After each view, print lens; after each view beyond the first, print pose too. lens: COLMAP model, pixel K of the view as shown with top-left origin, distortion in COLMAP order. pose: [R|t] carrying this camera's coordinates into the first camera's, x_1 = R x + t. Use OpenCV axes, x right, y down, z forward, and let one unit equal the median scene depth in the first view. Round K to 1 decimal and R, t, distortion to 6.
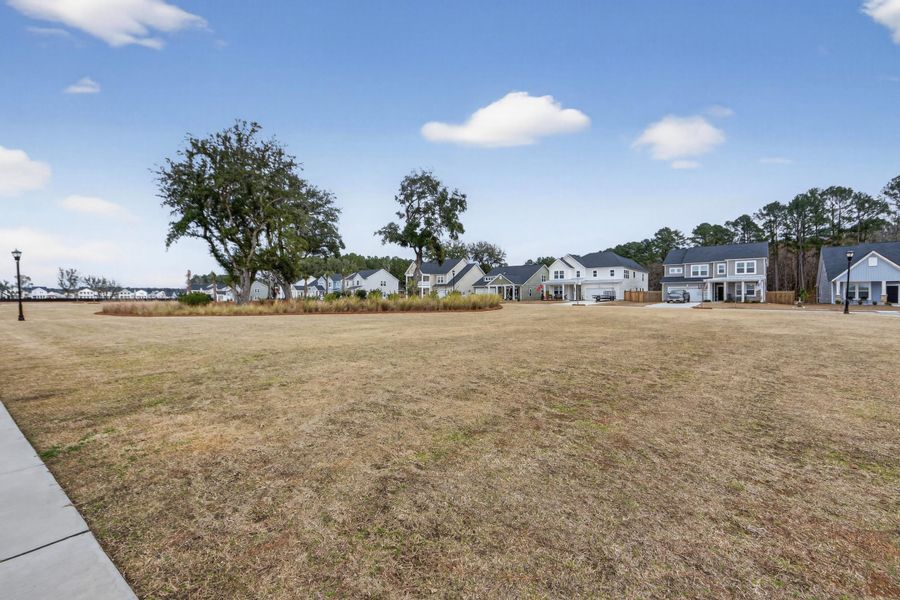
lens RADIAL K [[346.5, 0, 450.0], [0, 346.5, 300.0], [0, 0, 1]] dist [-0.000204, -0.000010]
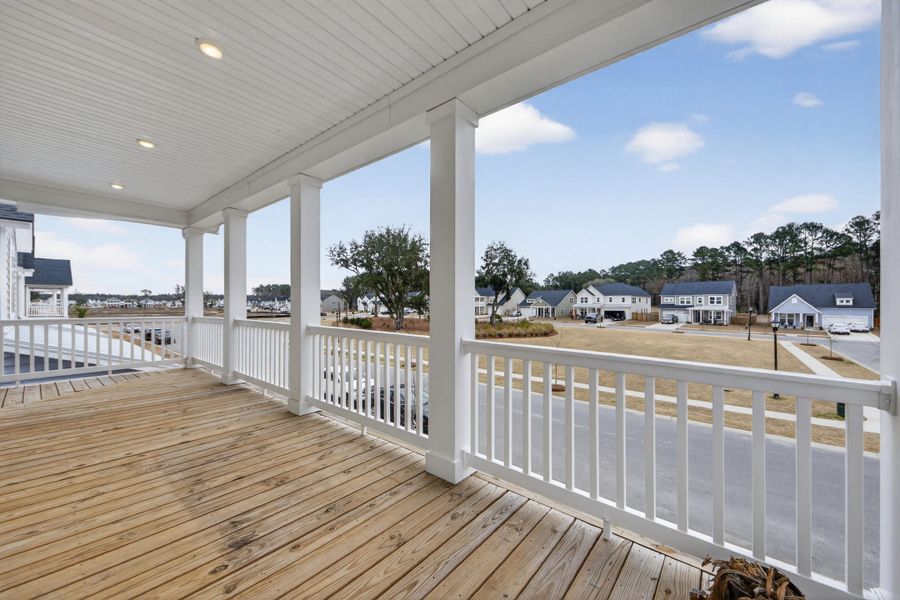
lens RADIAL K [[346.5, 0, 450.0], [0, 346.5, 300.0], [0, 0, 1]] dist [-0.000204, -0.000010]
pose [[0.999561, 0.003151, -0.029448, -0.144223], [-0.003003, 0.999983, 0.005063, -0.063450], [0.029463, -0.004972, 0.999553, -0.318019]]
